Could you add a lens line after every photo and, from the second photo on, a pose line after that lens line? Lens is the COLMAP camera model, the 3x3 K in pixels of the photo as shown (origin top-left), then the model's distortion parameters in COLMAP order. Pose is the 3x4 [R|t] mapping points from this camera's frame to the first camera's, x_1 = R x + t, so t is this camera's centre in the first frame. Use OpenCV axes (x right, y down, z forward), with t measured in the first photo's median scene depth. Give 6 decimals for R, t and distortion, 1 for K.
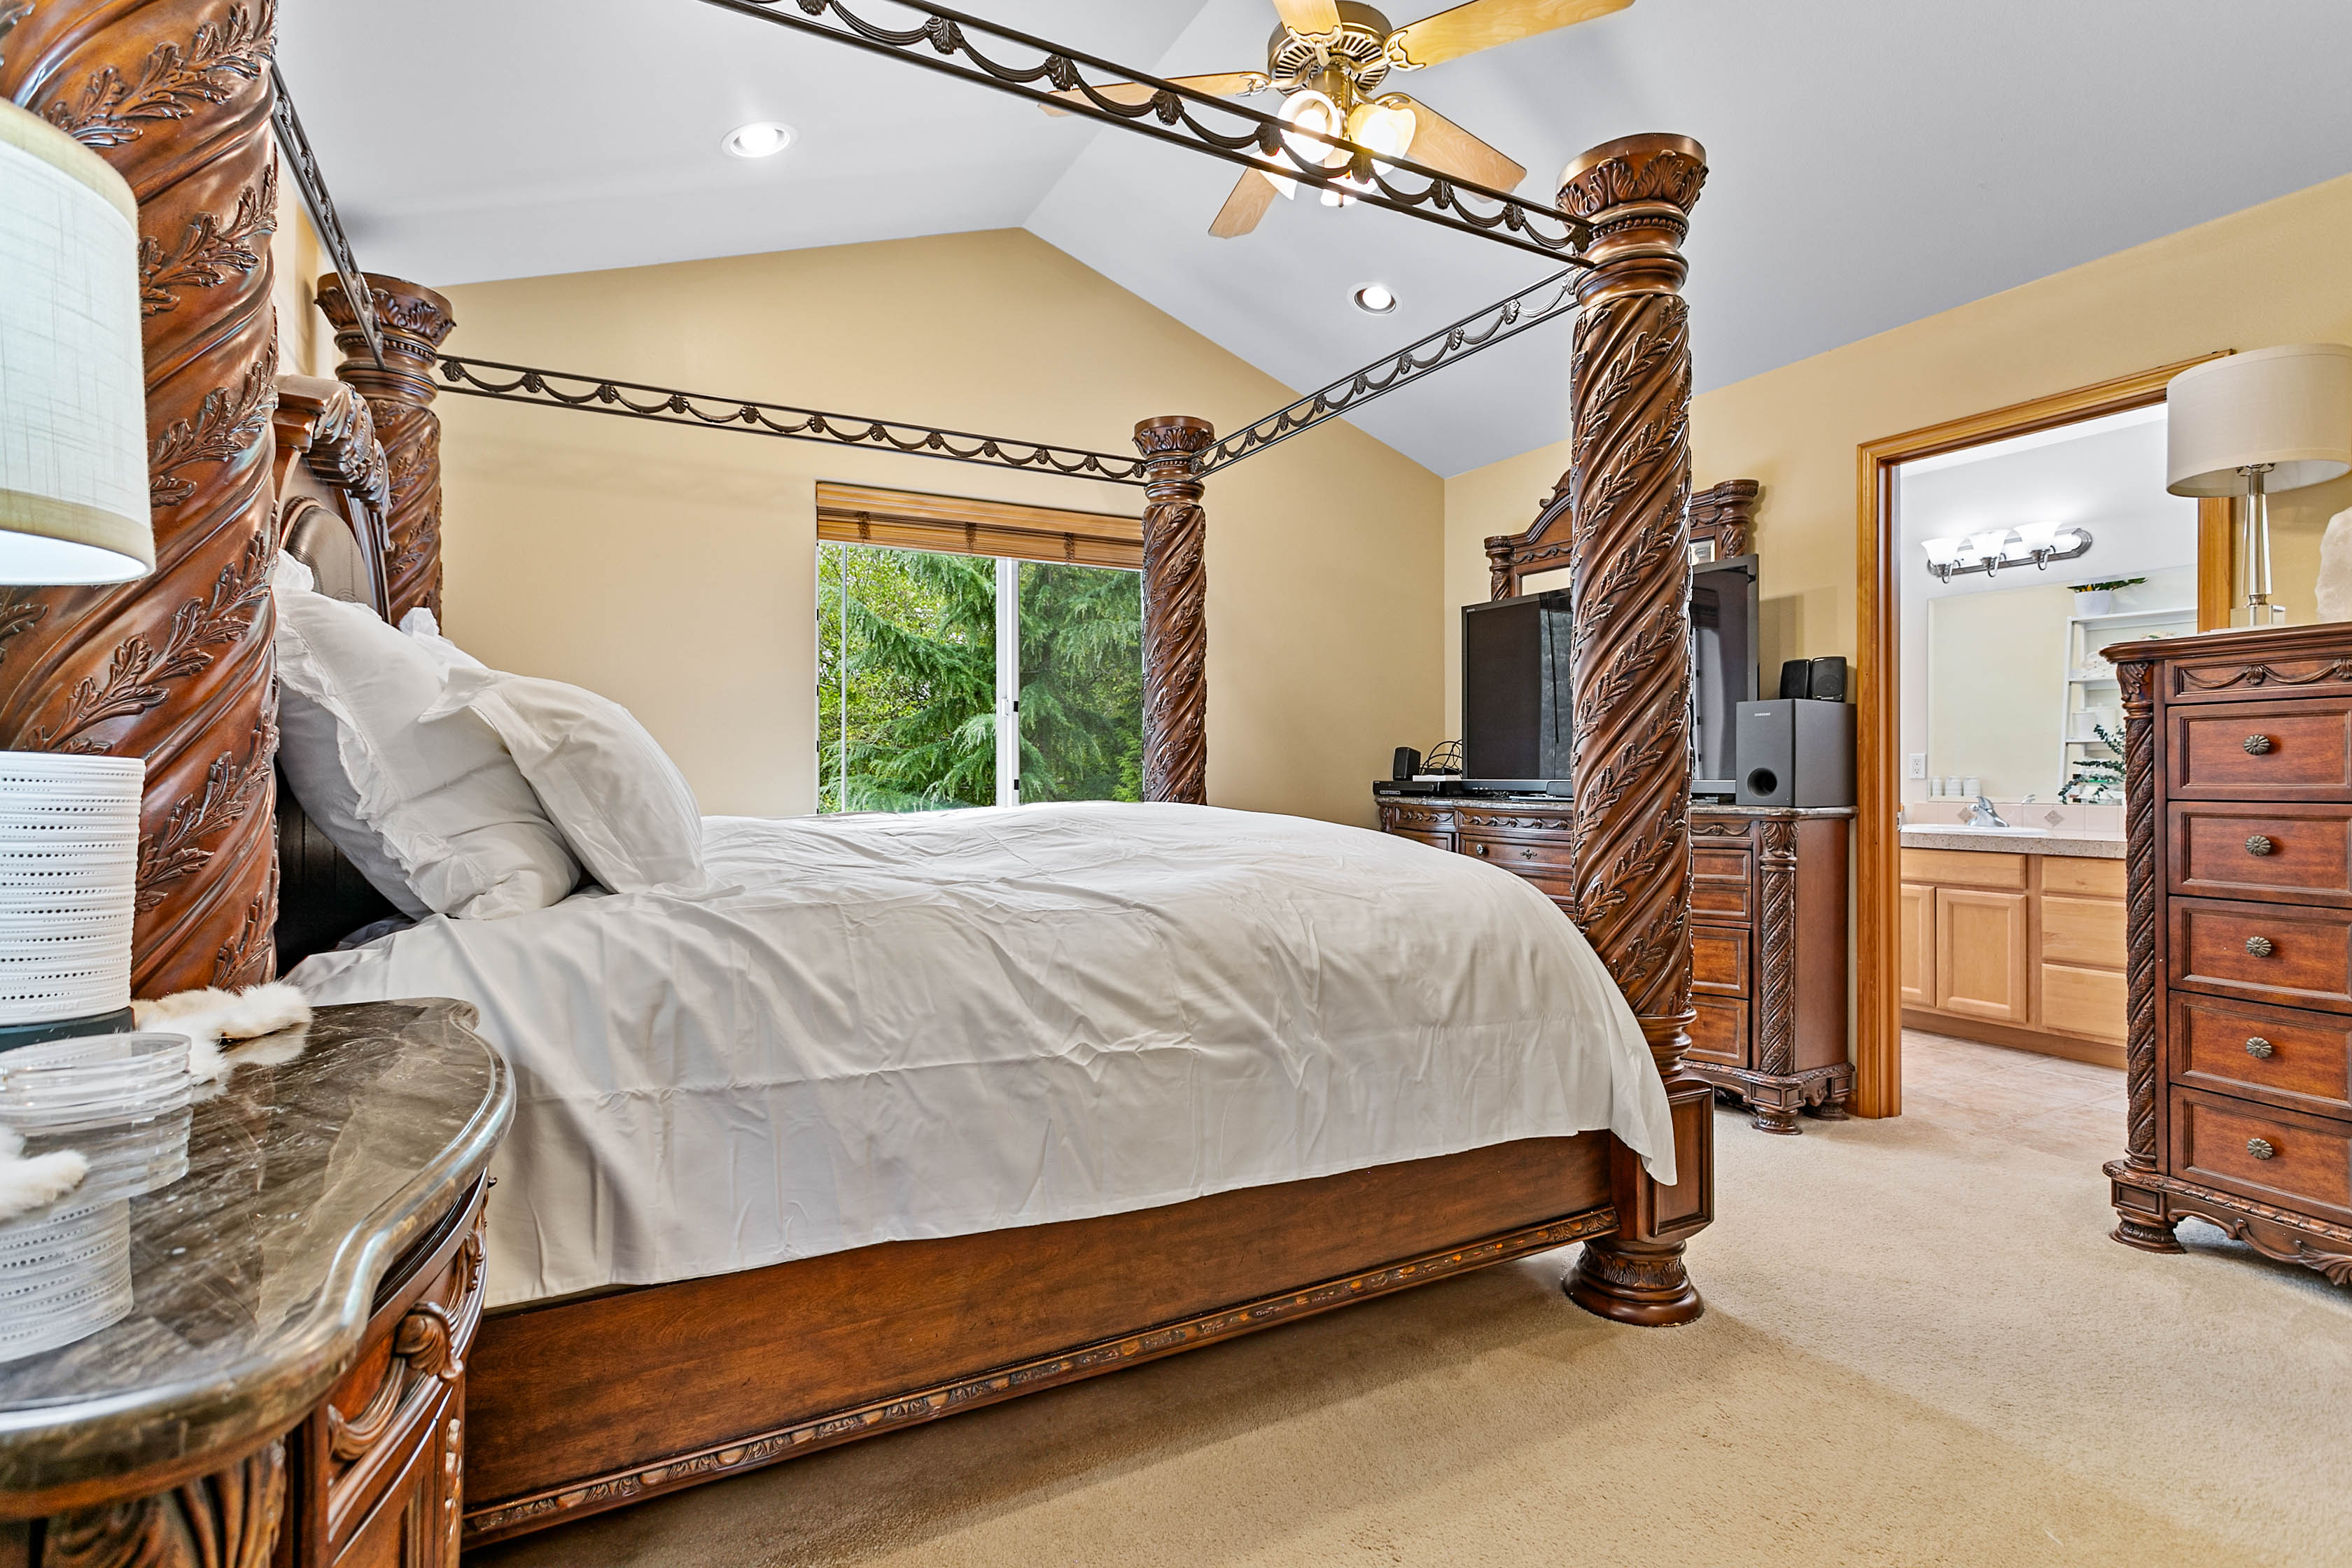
lens RADIAL K [[1111.7, 0, 1176.0], [0, 1111.7, 784.0], [0, 0, 1]] dist [0.001565, 0.000553]
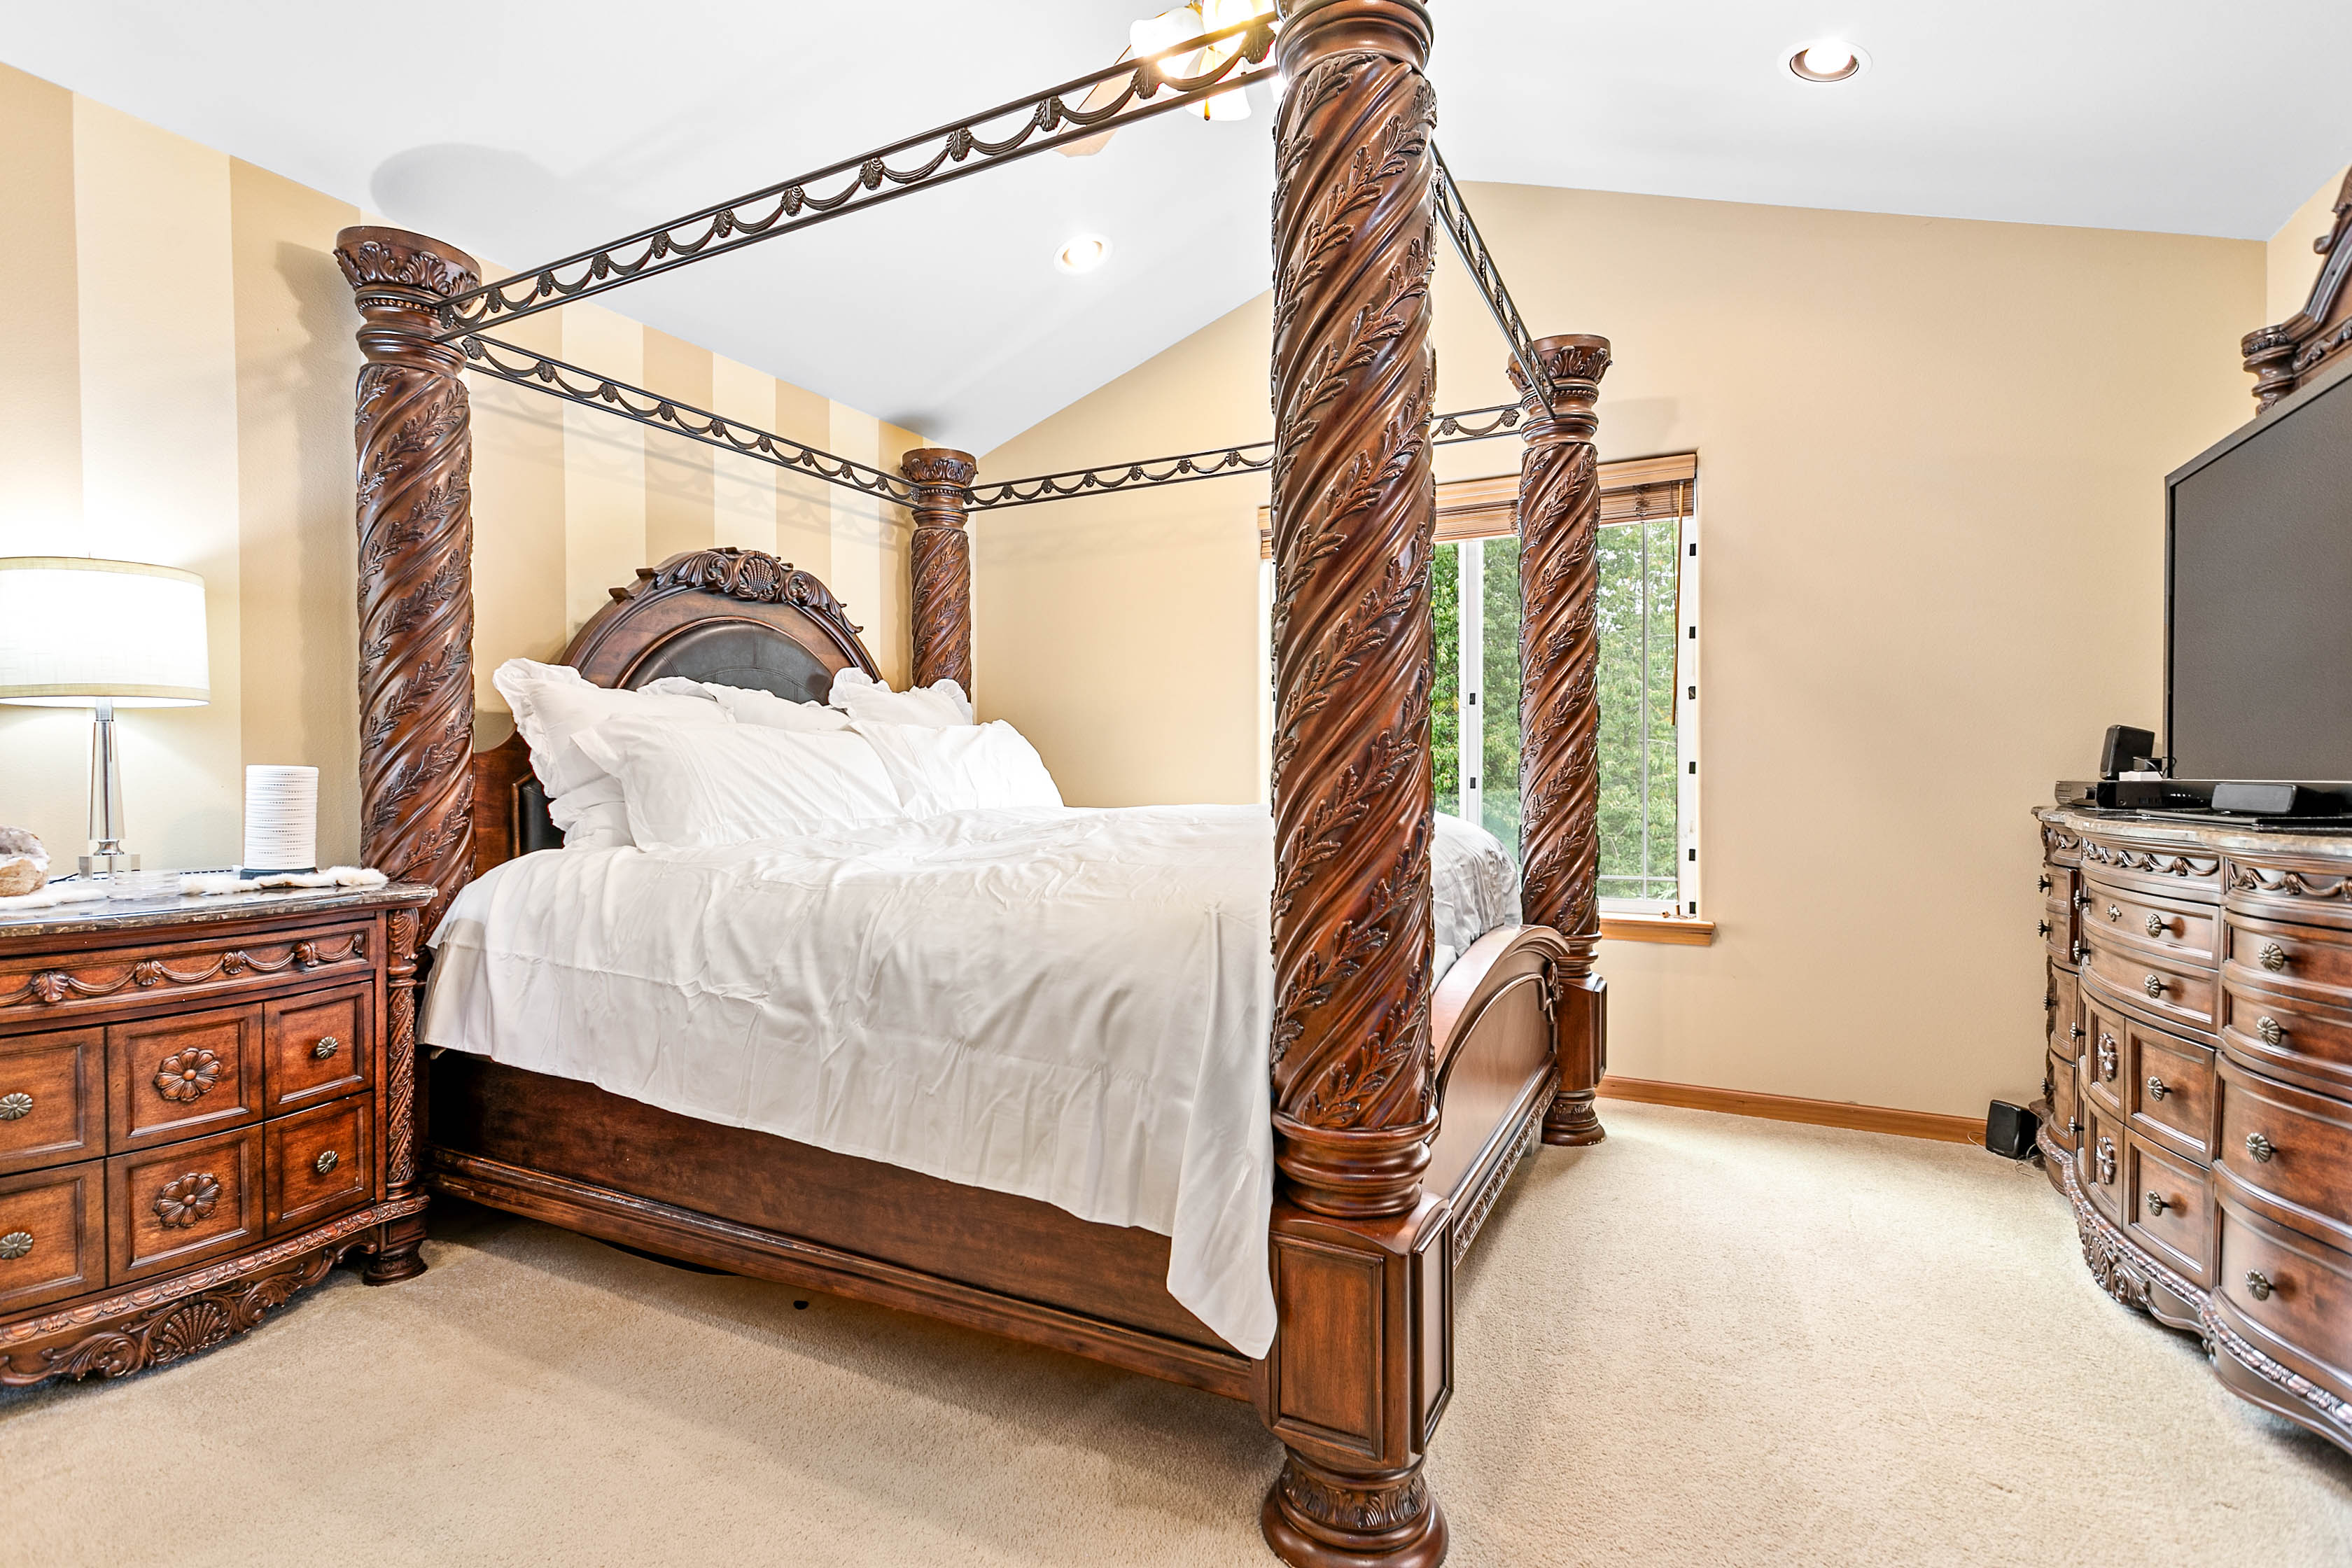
lens RADIAL K [[1111.7, 0, 1176.0], [0, 1111.7, 784.0], [0, 0, 1]] dist [0.001565, 0.000553]
pose [[0.555288, 0.009108, -0.831608, 1.106800], [-0.003052, 0.999956, 0.008915, -0.009348], [0.831652, -0.002412, 0.555291, 0.629285]]
